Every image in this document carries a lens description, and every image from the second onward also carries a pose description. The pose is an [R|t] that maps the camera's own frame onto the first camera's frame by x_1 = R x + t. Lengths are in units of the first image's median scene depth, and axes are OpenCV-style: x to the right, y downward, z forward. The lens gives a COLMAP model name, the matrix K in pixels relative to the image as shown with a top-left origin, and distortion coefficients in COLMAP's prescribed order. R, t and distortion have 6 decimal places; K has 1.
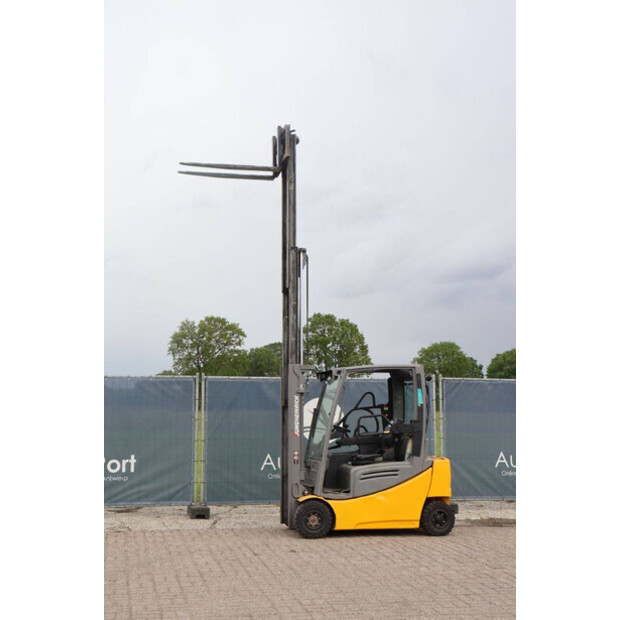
lens RADIAL K [[953.3, 0, 310.0], [0, 953.3, 310.0], [0, 0, 1]] dist [0.111427, 0.060785]
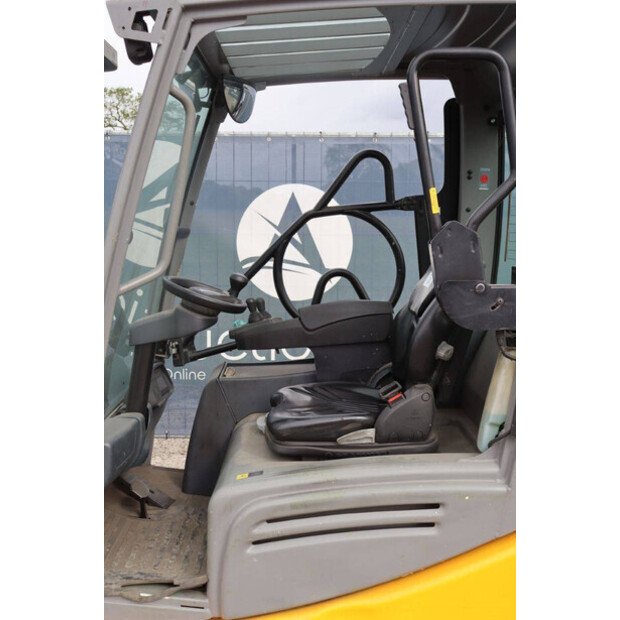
lens RADIAL K [[756.4, 0, 310.0], [0, 756.4, 310.0], [0, 0, 1]] dist [-0.023422, -0.022667]
pose [[0.982109, 0.029649, -0.185963, 0.087828], [0.013200, 0.974259, 0.225045, 0.082634], [0.187848, -0.223473, 0.956437, 0.790849]]
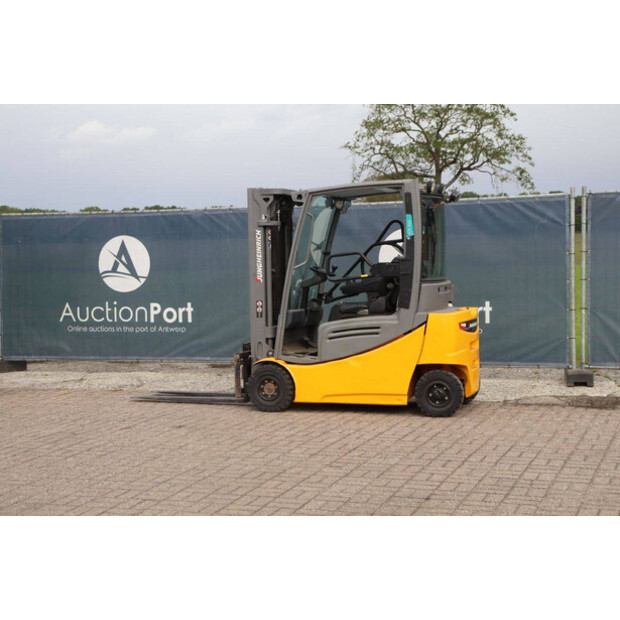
lens RADIAL K [[1126.0, 0, 310.0], [0, 1126.0, 310.0], [0, 0, 1]] dist [0.207139, 0.214101]
pose [[0.856755, 0.007373, -0.515672, 0.457574], [0.078363, 0.986426, 0.144300, 0.024648], [0.509736, -0.164039, 0.844547, 0.233478]]
